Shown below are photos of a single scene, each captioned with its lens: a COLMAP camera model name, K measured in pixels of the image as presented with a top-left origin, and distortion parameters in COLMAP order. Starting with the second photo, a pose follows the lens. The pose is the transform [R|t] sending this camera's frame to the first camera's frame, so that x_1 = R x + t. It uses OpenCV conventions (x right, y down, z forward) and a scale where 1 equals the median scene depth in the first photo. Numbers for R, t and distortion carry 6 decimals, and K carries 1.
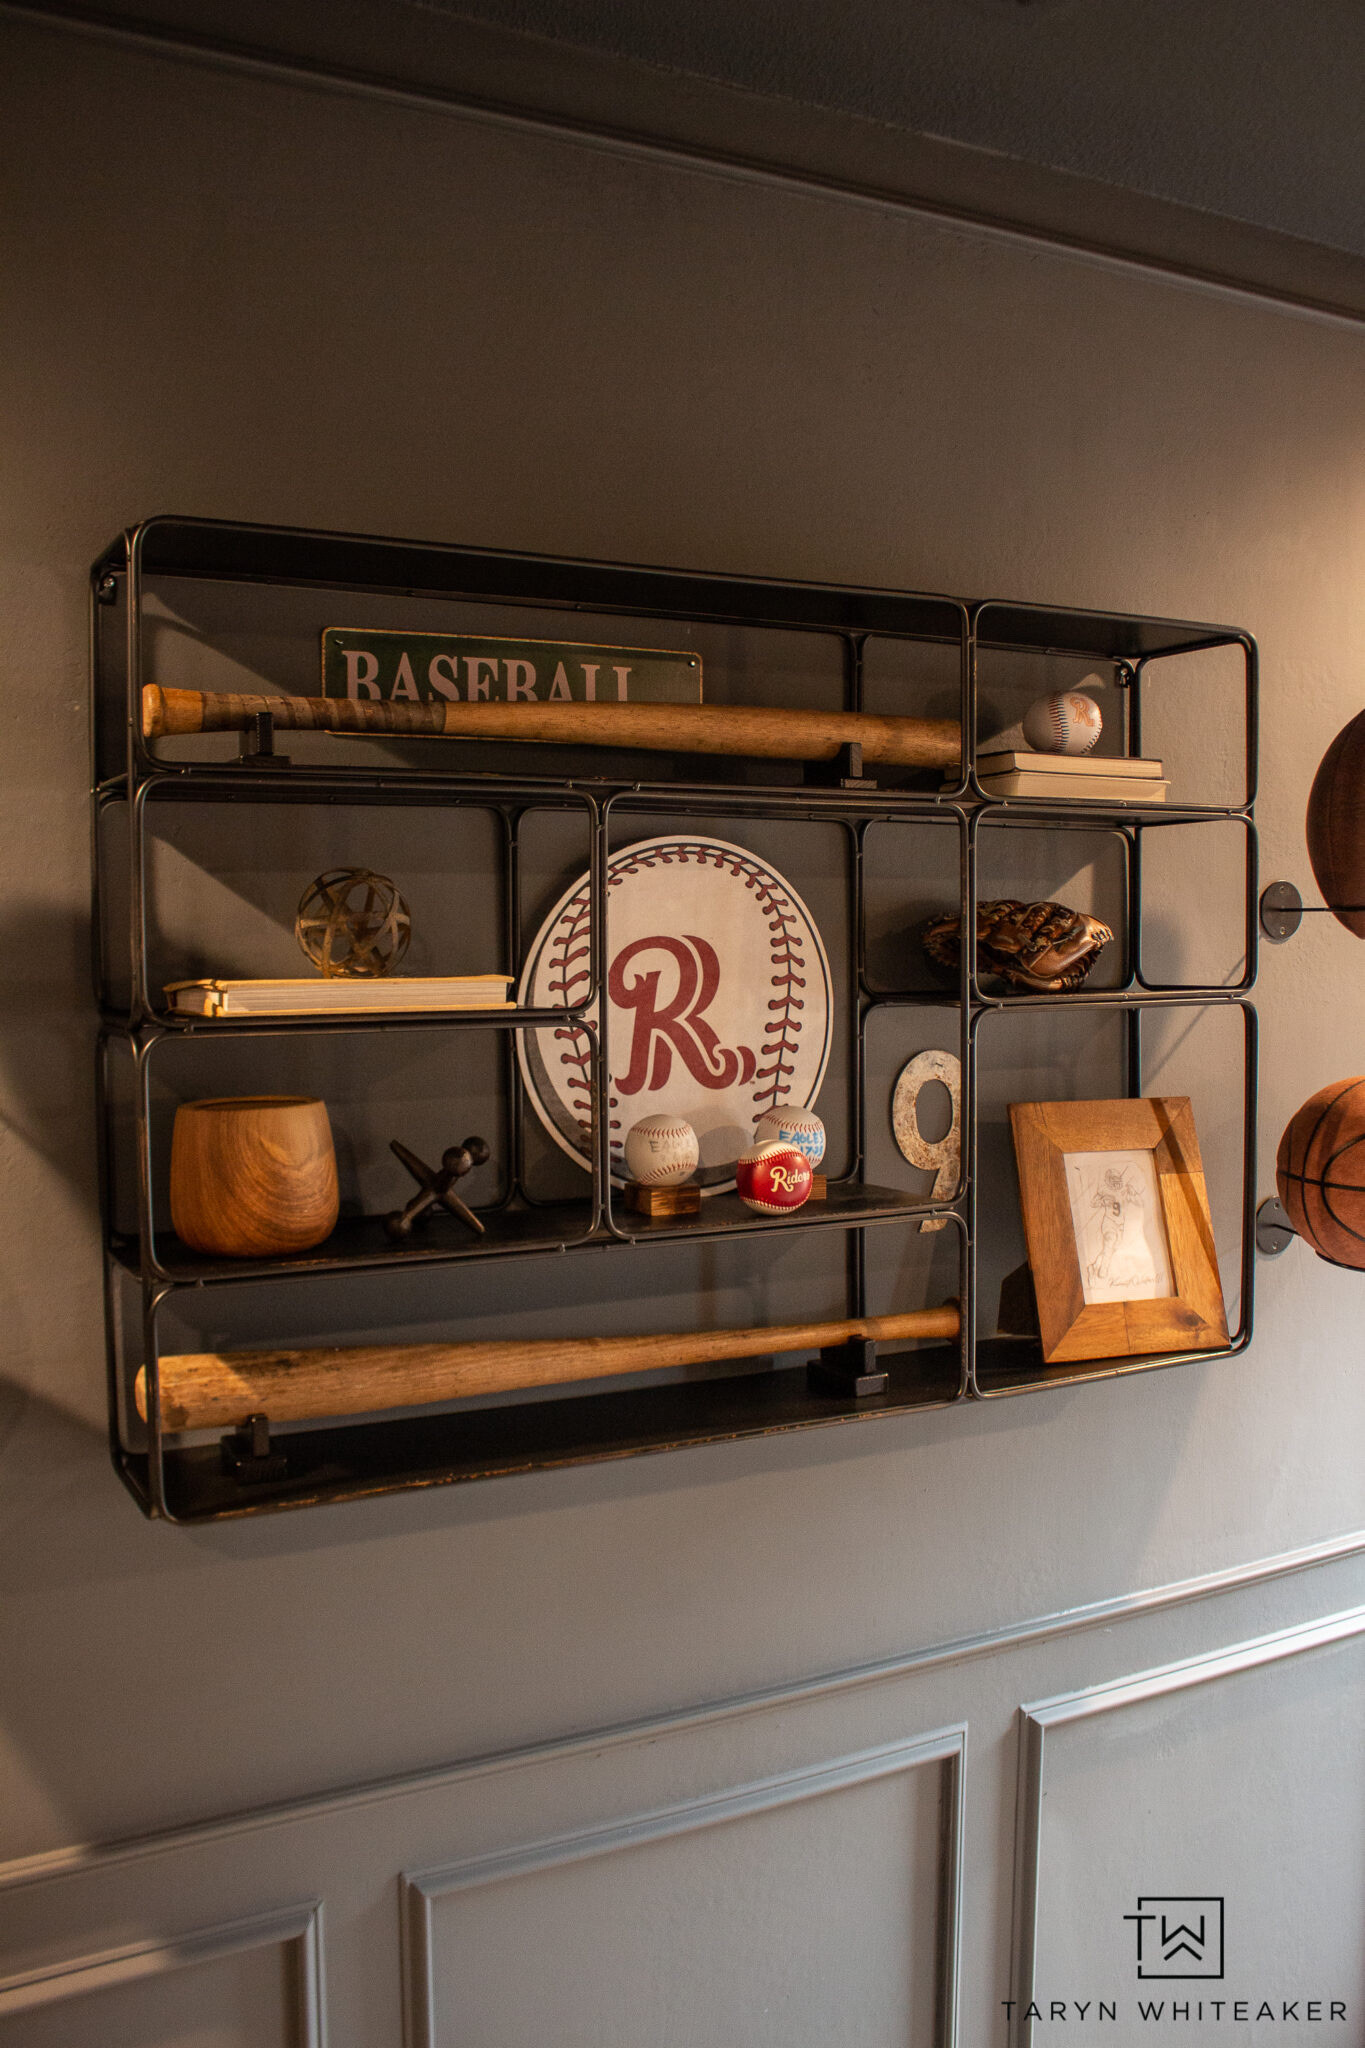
lens RADIAL K [[1725.8, 0, 676.2], [0, 1725.8, 1047.2], [0, 0, 1]] dist [-0.157848, 0.123963]
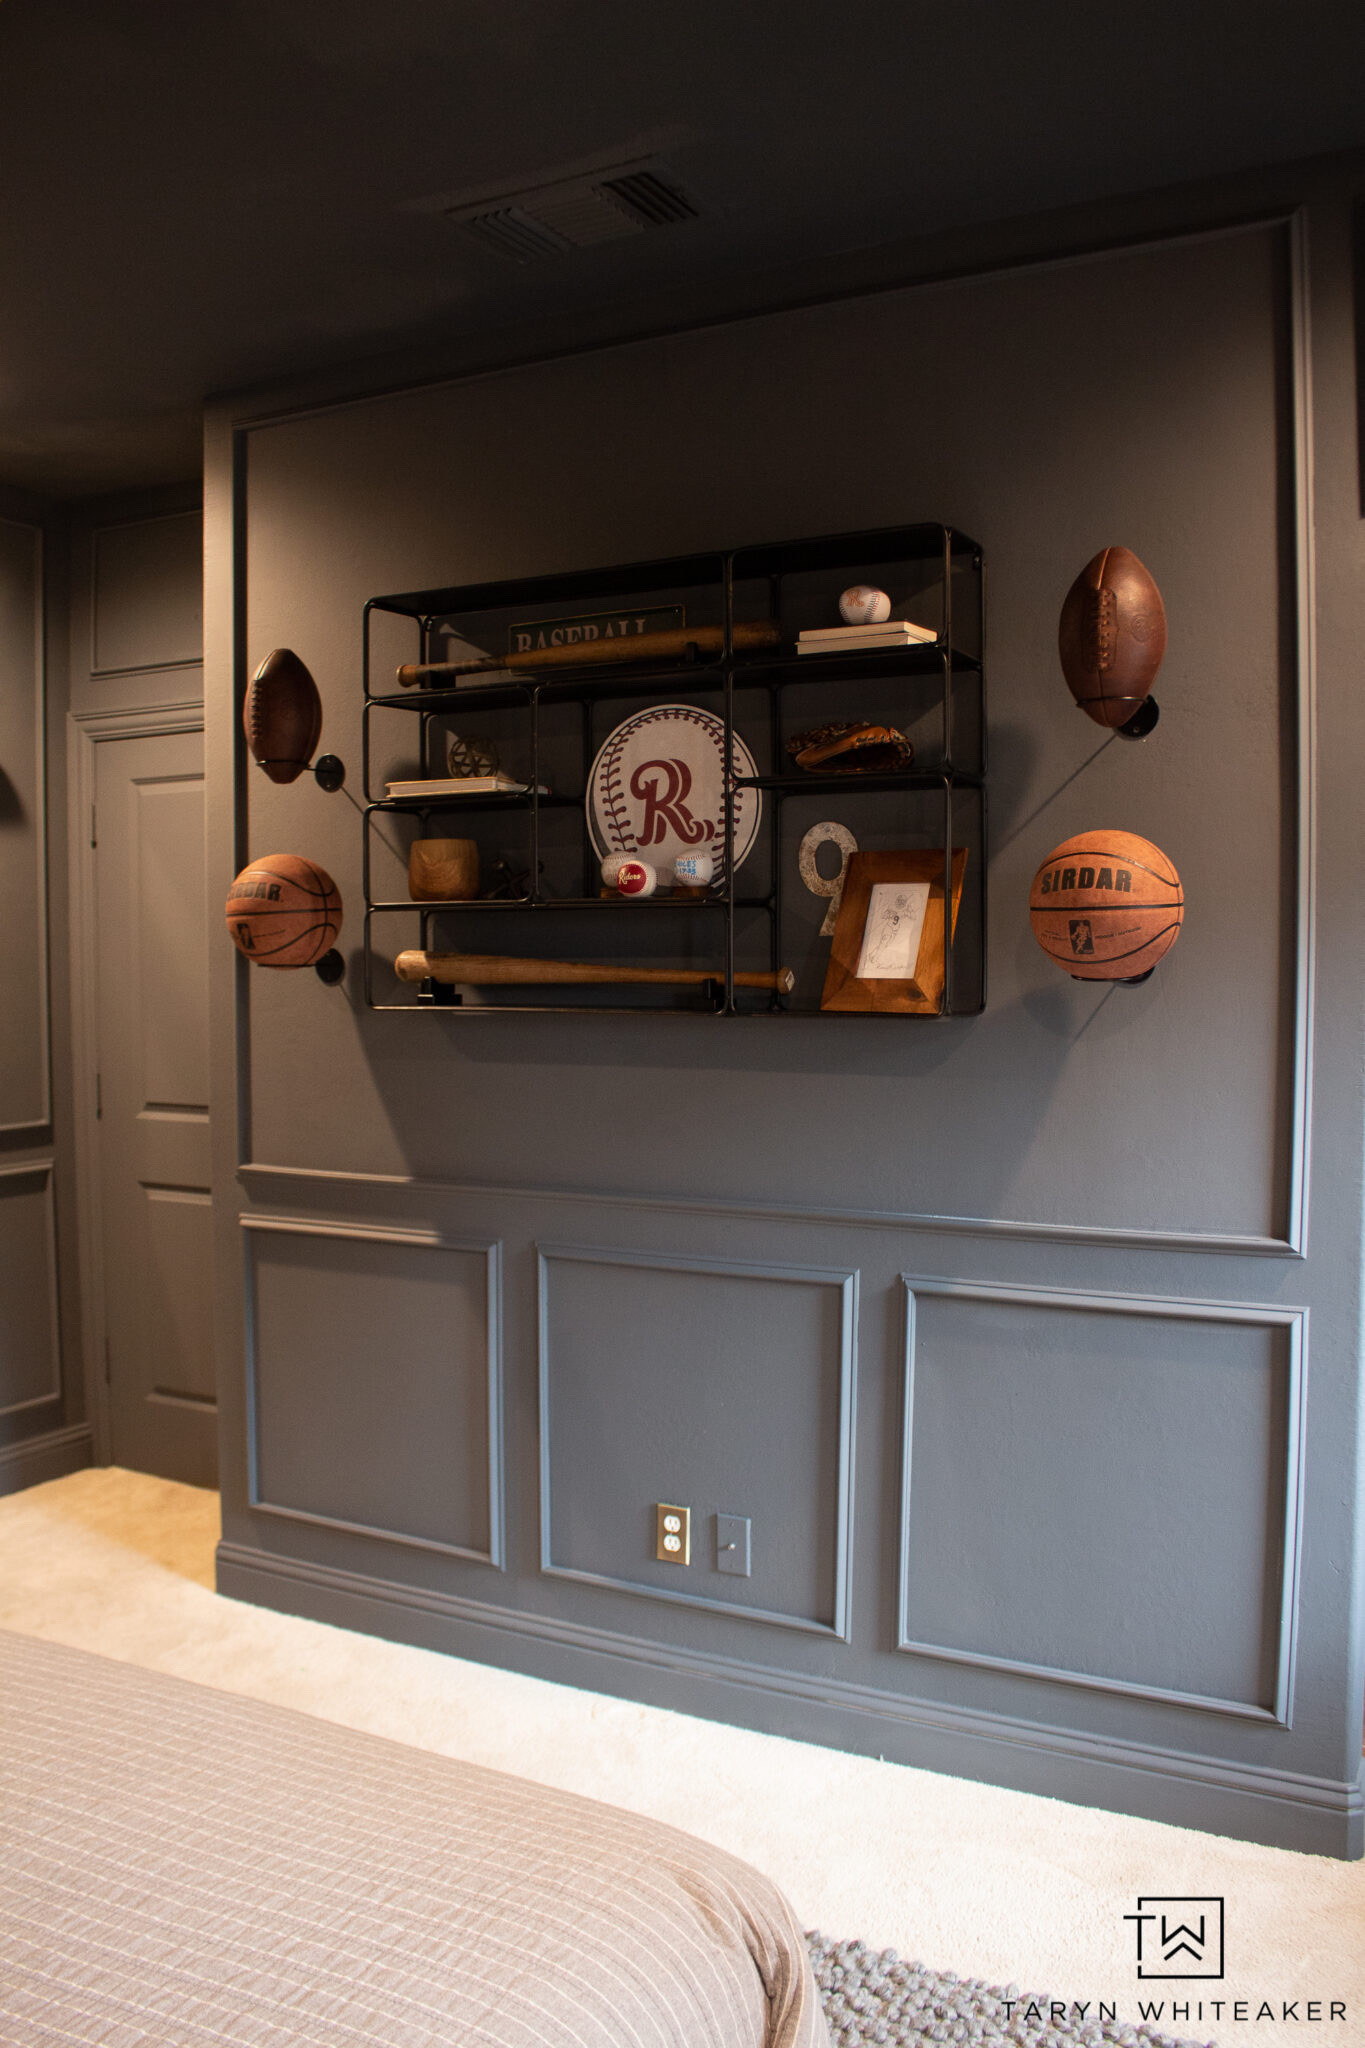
lens RADIAL K [[1725.8, 0, 676.2], [0, 1725.8, 1047.2], [0, 0, 1]] dist [-0.157848, 0.123963]
pose [[0.544394, 0.053273, -0.837136, 1.546764], [-0.051710, 0.998215, 0.029896, 0.185398], [0.837234, 0.027013, 0.546177, 0.013663]]
